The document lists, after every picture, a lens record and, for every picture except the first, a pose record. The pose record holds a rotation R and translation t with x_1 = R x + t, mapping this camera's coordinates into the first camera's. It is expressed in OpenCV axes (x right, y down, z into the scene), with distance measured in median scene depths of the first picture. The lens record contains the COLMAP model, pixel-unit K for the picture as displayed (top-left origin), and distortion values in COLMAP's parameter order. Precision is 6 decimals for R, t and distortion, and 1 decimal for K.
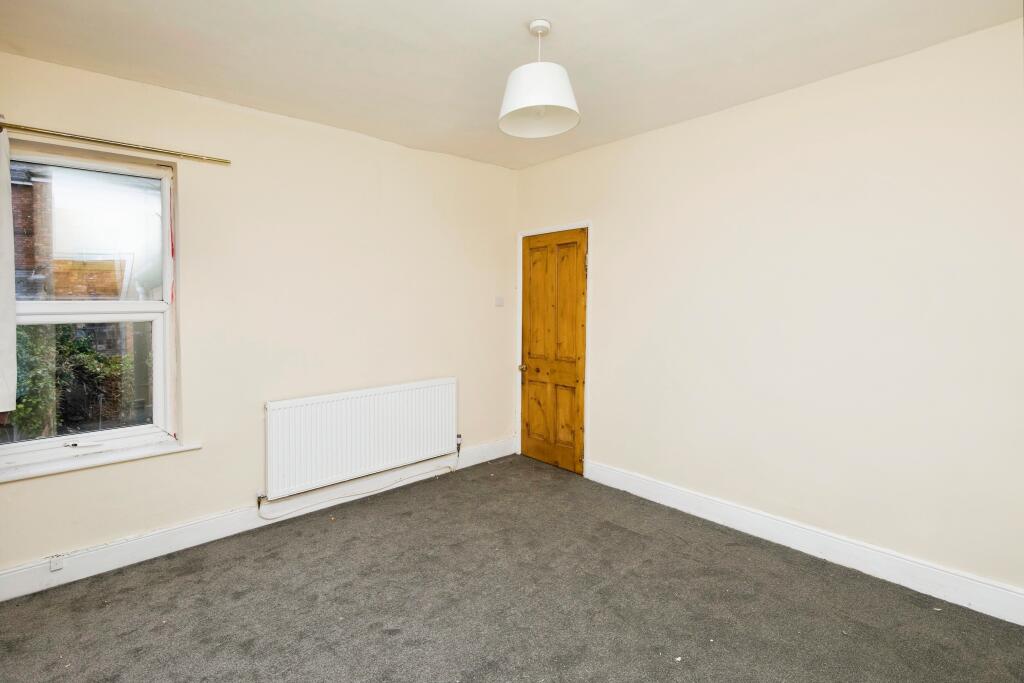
lens RADIAL K [[473.4, 0, 512.3], [0, 473.4, 327.8], [0, 0, 1]] dist [-0.000487, 0.000050]
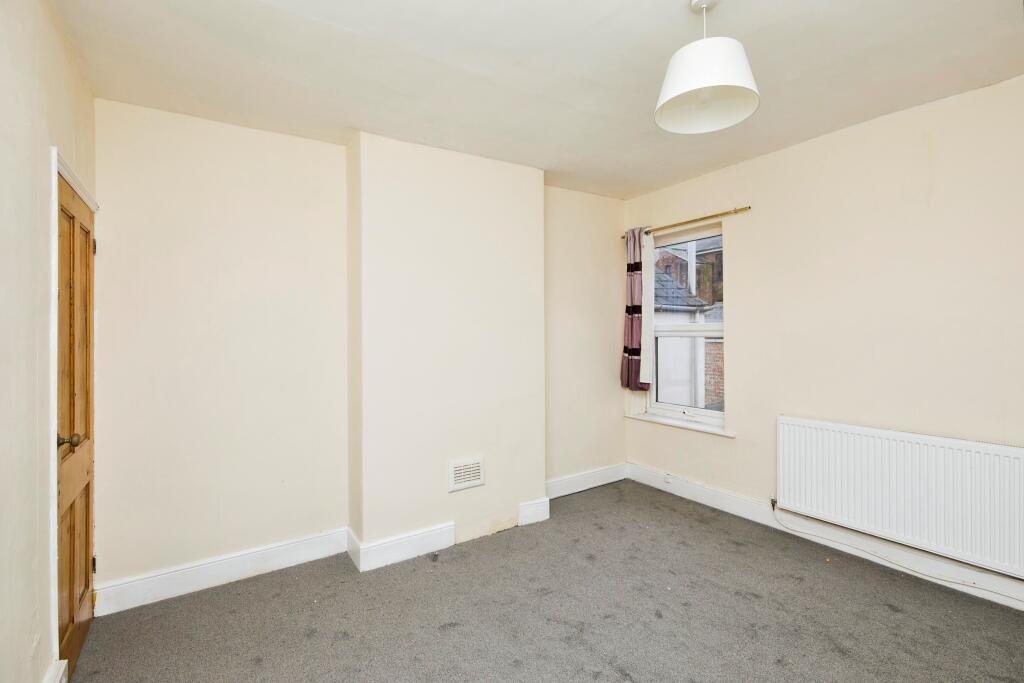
lens RADIAL K [[473.4, 0, 512.3], [0, 473.4, 327.8], [0, 0, 1]] dist [-0.000487, 0.000050]
pose [[-0.149853, 0.008077, -0.988675, 0.736537], [-0.028710, 0.999509, 0.012517, -0.044541], [0.988291, 0.030261, -0.149548, 0.635539]]
